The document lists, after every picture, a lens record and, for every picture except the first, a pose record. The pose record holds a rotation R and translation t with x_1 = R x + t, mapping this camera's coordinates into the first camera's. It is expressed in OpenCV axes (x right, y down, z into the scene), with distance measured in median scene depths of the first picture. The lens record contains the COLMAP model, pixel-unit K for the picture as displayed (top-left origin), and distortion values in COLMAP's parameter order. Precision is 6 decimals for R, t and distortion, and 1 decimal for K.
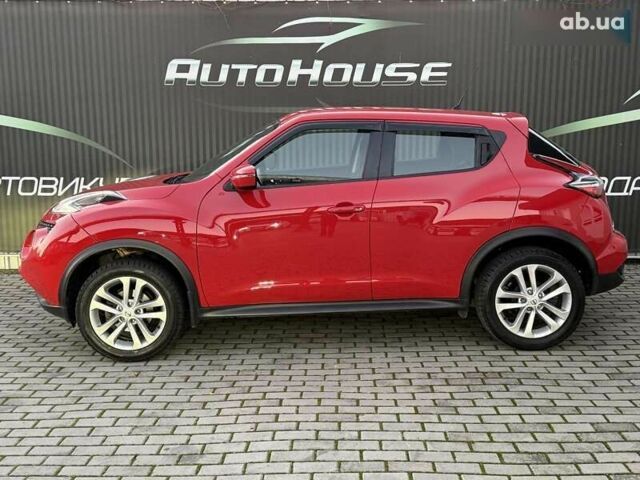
lens RADIAL K [[716.8, 0, 321.4], [0, 716.8, 247.6], [0, 0, 1]] dist [0.076831, 0.000000]
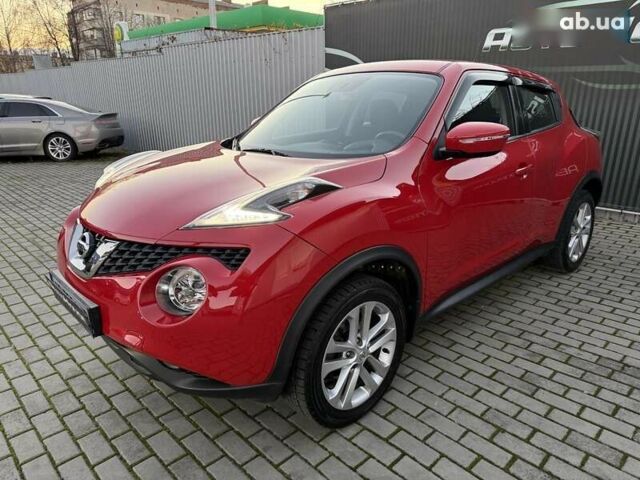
lens RADIAL K [[453.2, 0, 318.3], [0, 453.2, 245.2], [0, 0, 1]] dist [0.015906, -0.014045]
pose [[0.718836, 0.222482, -0.658617, 0.175627], [-0.115533, 0.972463, 0.202403, -0.024656], [0.685512, -0.069403, 0.724746, 0.207061]]
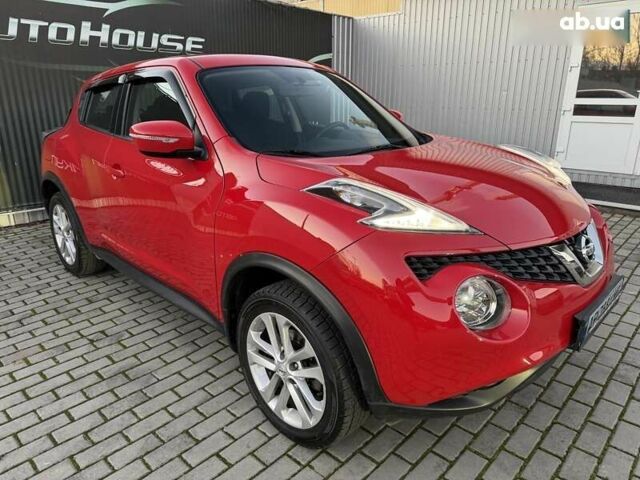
lens RADIAL K [[453.2, 0, 315.7], [0, 453.2, 239.5], [0, 0, 1]] dist [0.015906, -0.014045]
pose [[0.665616, -0.218698, 0.713531, -0.373115], [0.118238, 0.974926, 0.188518, -0.022764], [-0.736869, -0.041114, 0.674785, 0.249325]]
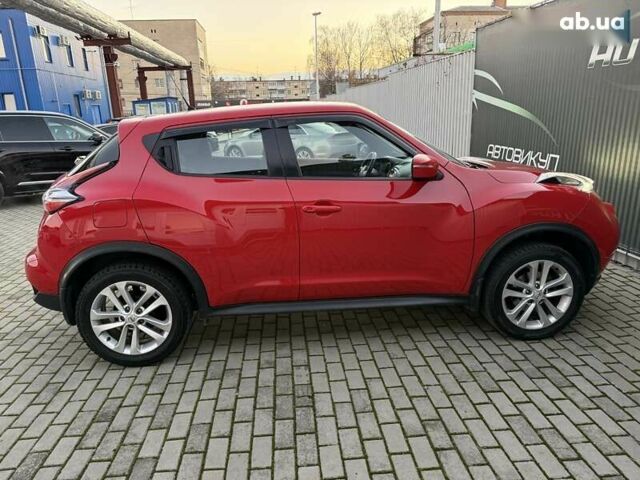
lens RADIAL K [[453.2, 0, 317.7], [0, 453.2, 241.2], [0, 0, 1]] dist [0.015906, -0.014045]
pose [[0.112697, 0.275165, -0.954769, 0.440892], [-0.140092, 0.955692, 0.258895, -0.102199], [0.983704, 0.104579, 0.146252, 0.547350]]
